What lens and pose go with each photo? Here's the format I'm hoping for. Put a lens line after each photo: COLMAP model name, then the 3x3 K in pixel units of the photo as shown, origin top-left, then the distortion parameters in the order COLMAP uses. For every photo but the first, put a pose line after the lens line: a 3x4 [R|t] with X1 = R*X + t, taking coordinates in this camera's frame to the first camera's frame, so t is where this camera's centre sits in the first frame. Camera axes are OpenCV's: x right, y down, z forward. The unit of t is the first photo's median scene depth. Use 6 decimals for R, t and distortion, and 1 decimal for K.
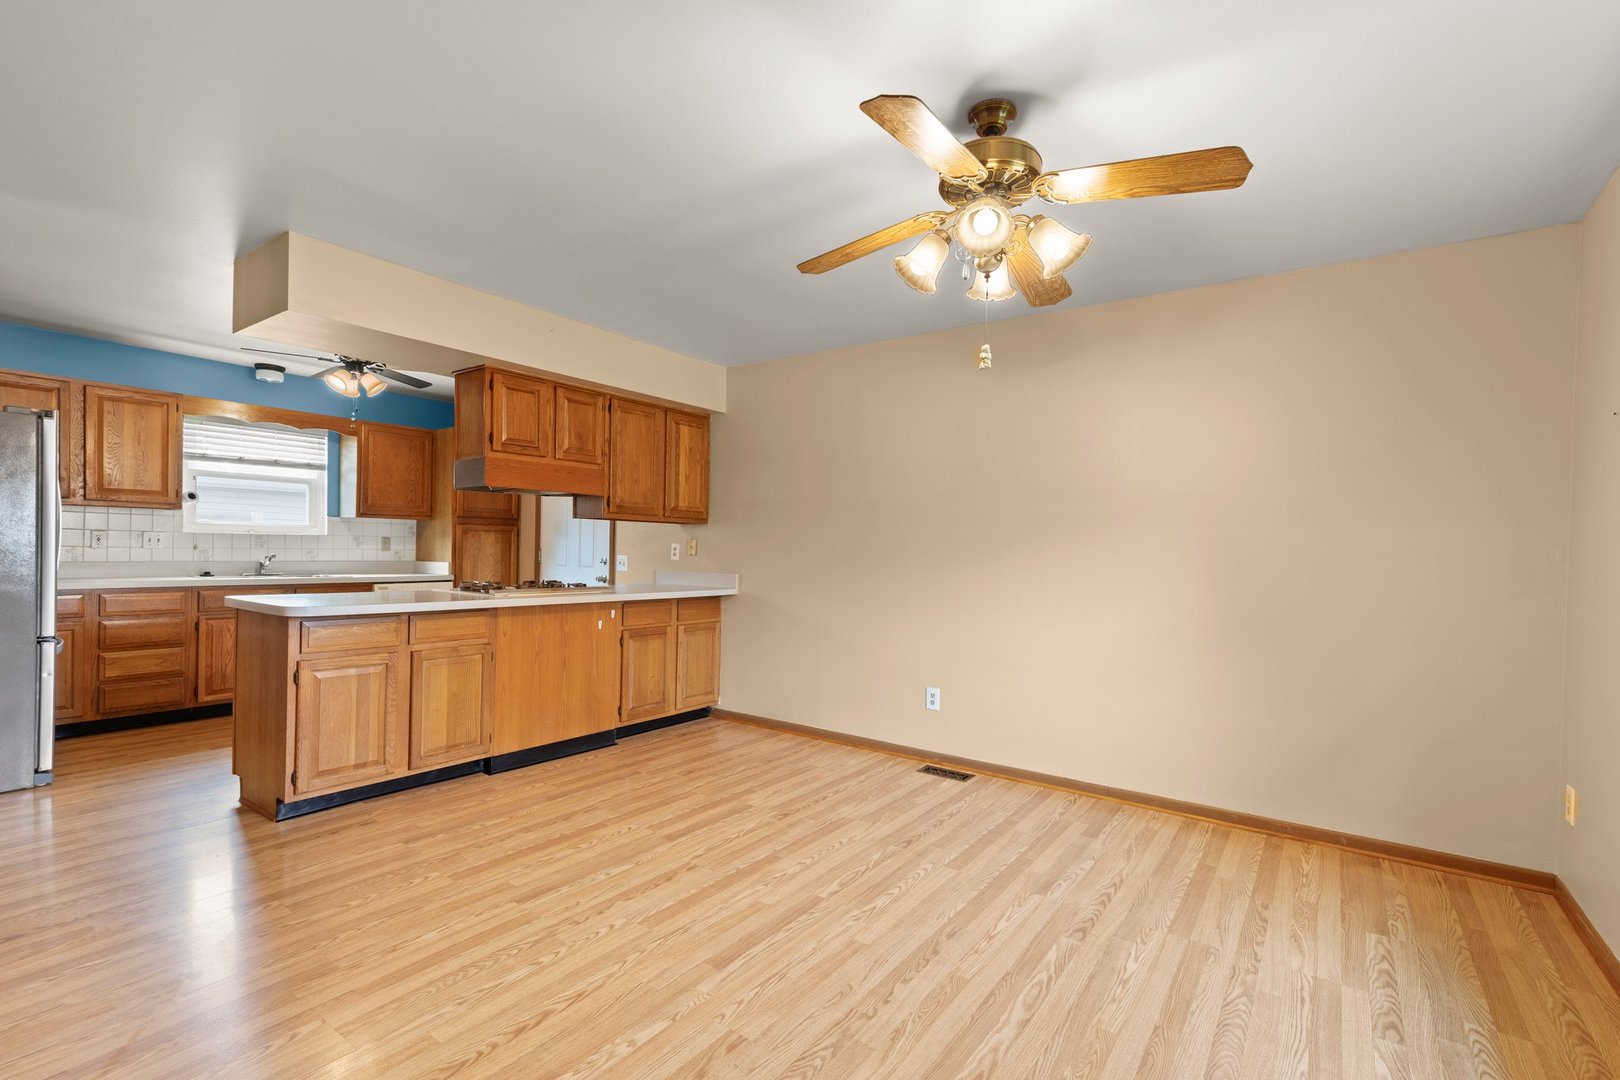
lens RADIAL K [[726.7, 0, 815.2], [0, 726.7, 549.9], [0, 0, 1]] dist [0.001449, -0.000354]
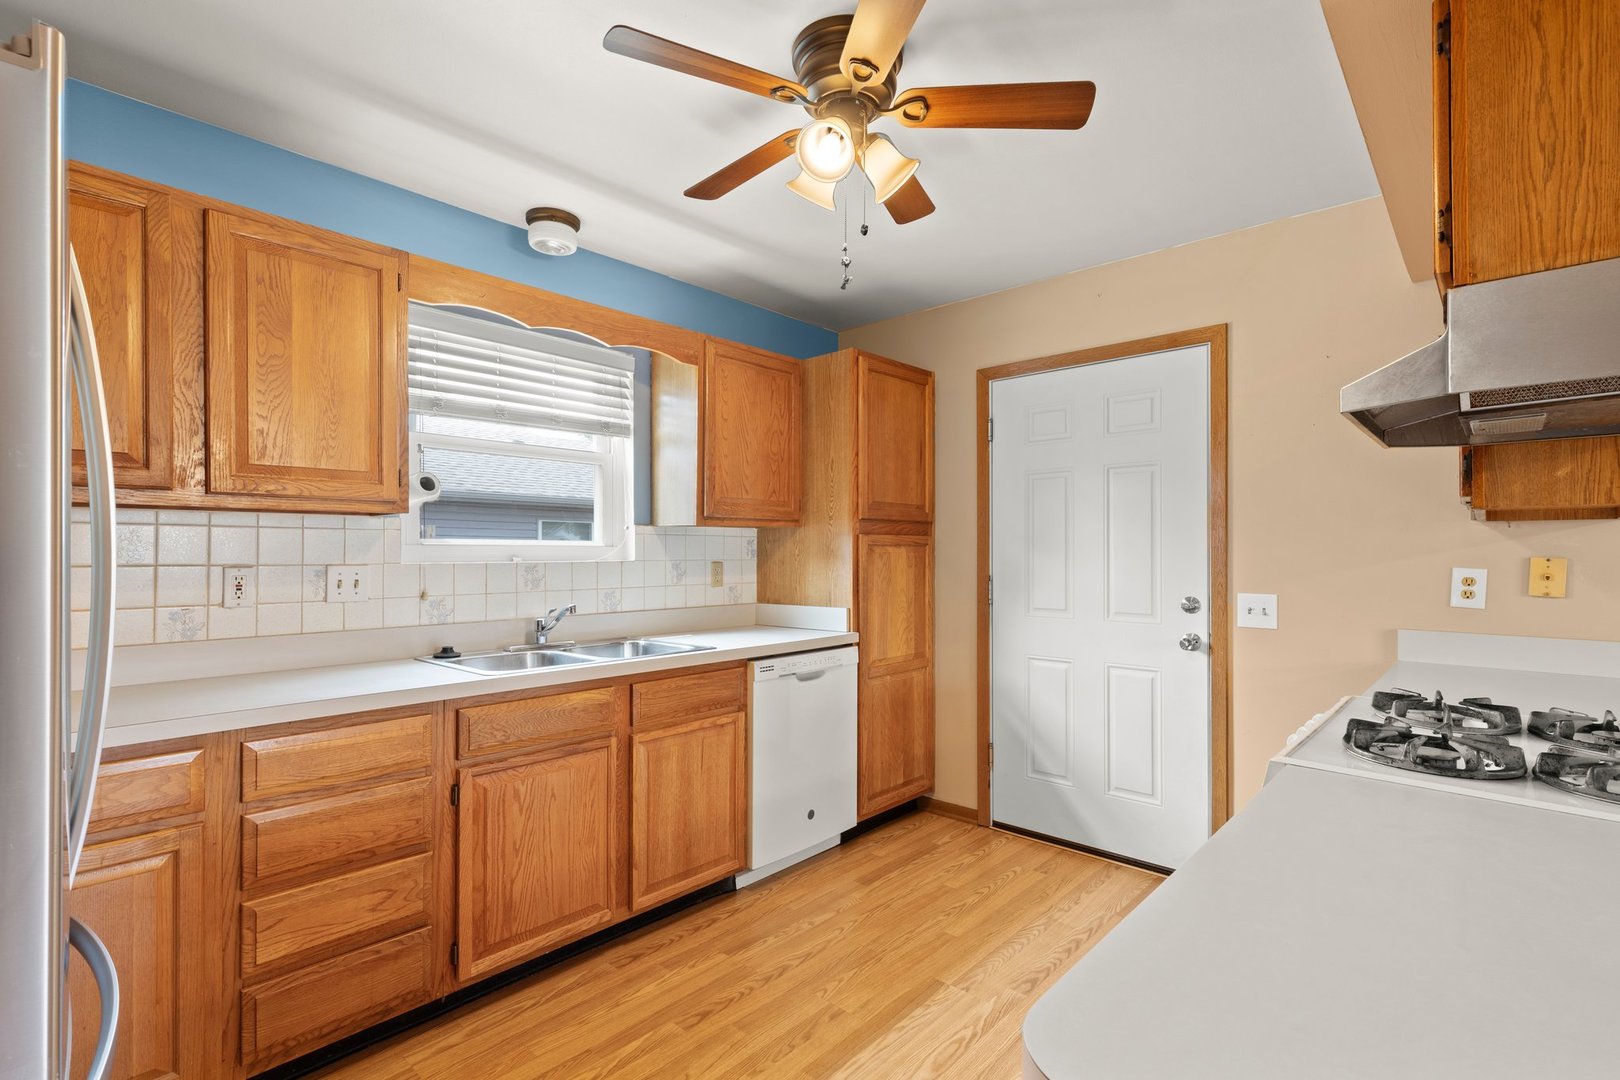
lens RADIAL K [[726.7, 0, 802.5], [0, 726.7, 543.7], [0, 0, 1]] dist [0.001449, -0.000354]
pose [[0.992412, -0.020753, -0.121191, -0.596075], [0.019012, 0.999699, -0.015508, -0.027097], [0.121476, 0.013086, 0.992508, 0.607492]]
